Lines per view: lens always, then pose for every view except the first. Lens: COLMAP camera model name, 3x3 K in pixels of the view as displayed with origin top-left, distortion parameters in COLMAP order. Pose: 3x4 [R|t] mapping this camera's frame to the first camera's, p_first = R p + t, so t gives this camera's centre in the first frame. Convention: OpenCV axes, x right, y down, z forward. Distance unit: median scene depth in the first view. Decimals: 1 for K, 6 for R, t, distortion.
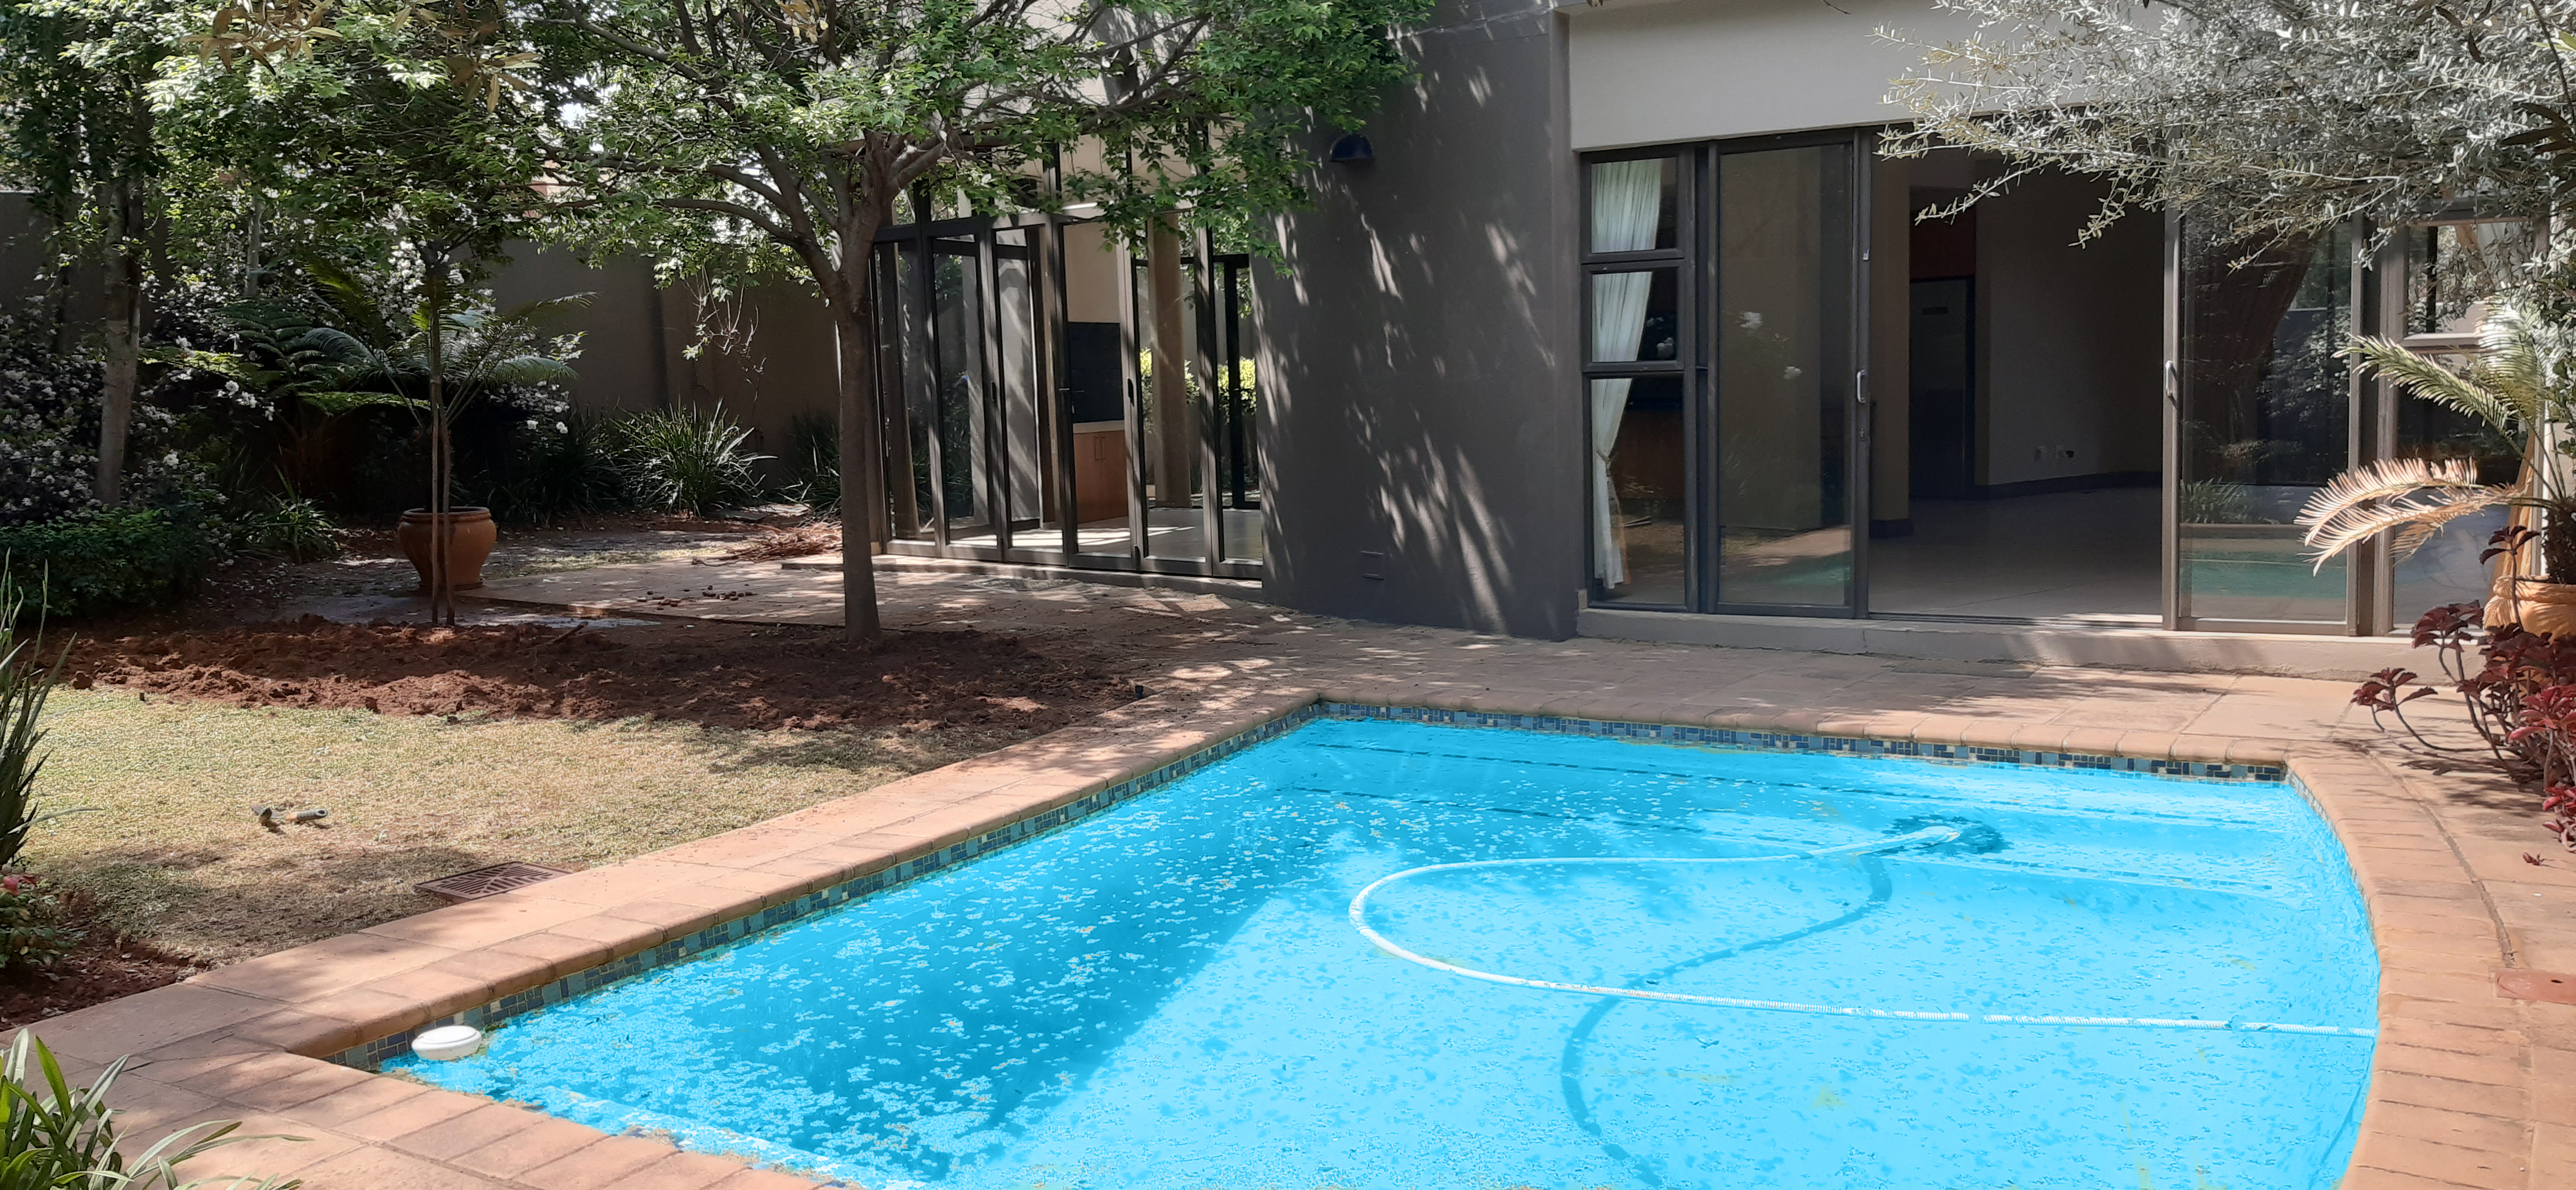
lens RADIAL K [[1975.3, 0, 1346.9], [0, 1975.3, 697.3], [0, 0, 1]] dist [0.031329, -0.015964]
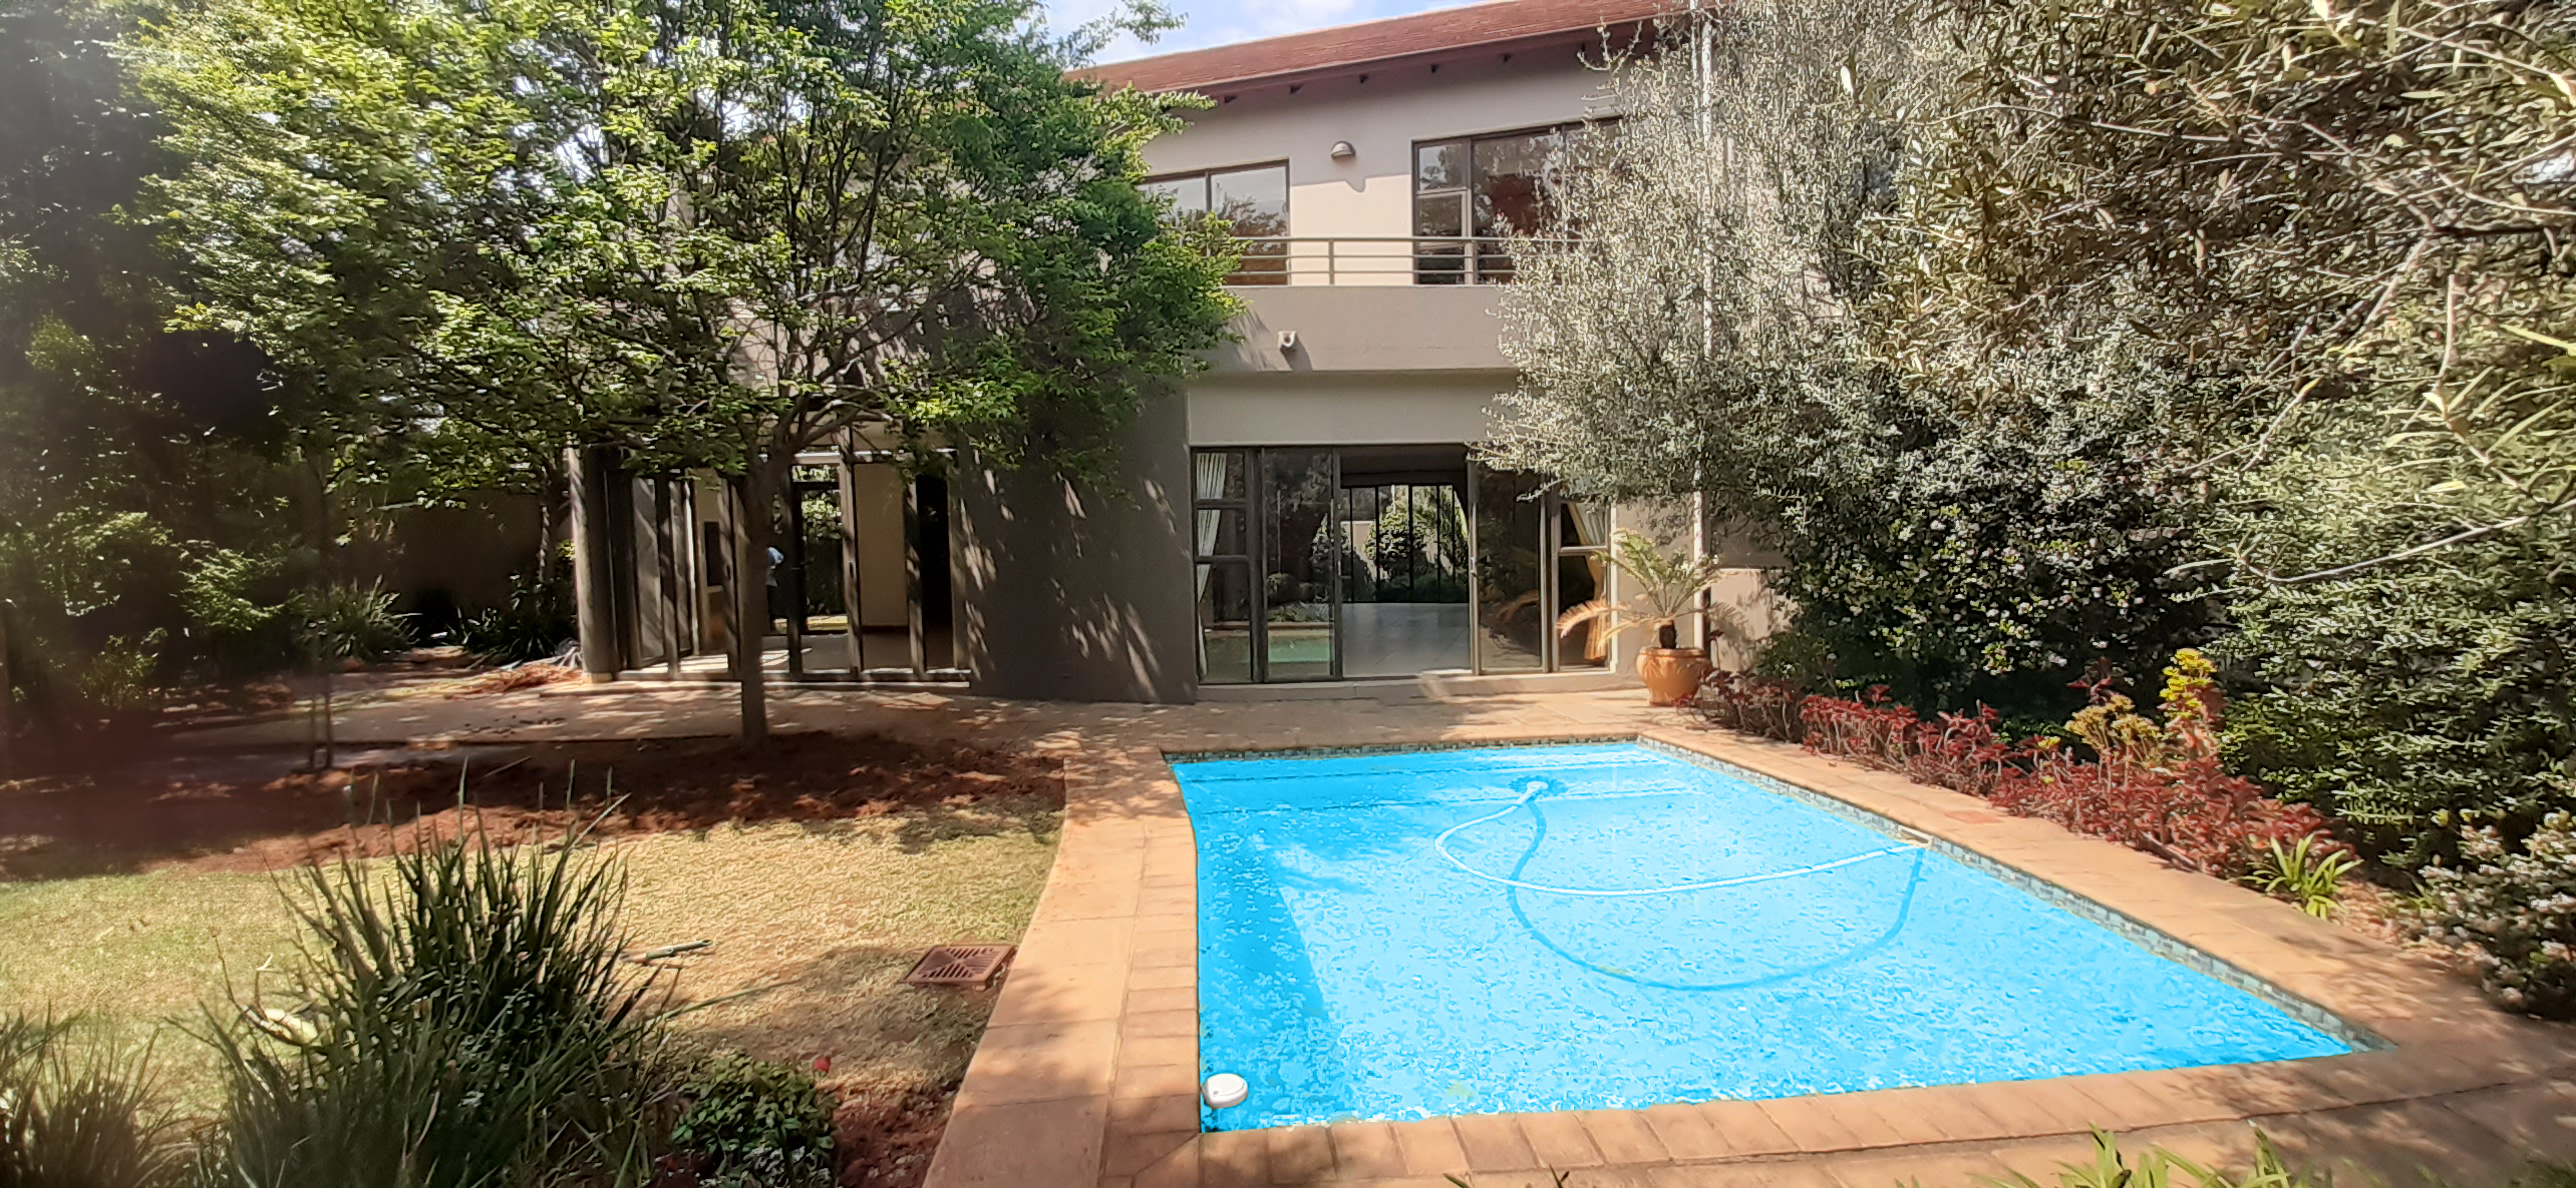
lens RADIAL K [[1002.4, 0, 1282.7], [0, 1002.4, 591.7], [0, 0, 1]] dist [-0.001576, -0.005794]
pose [[0.822767, -0.022107, 0.567949, -0.355560], [0.087587, 0.992239, -0.088263, -0.043277], [-0.561590, 0.122365, 0.818318, 0.171180]]
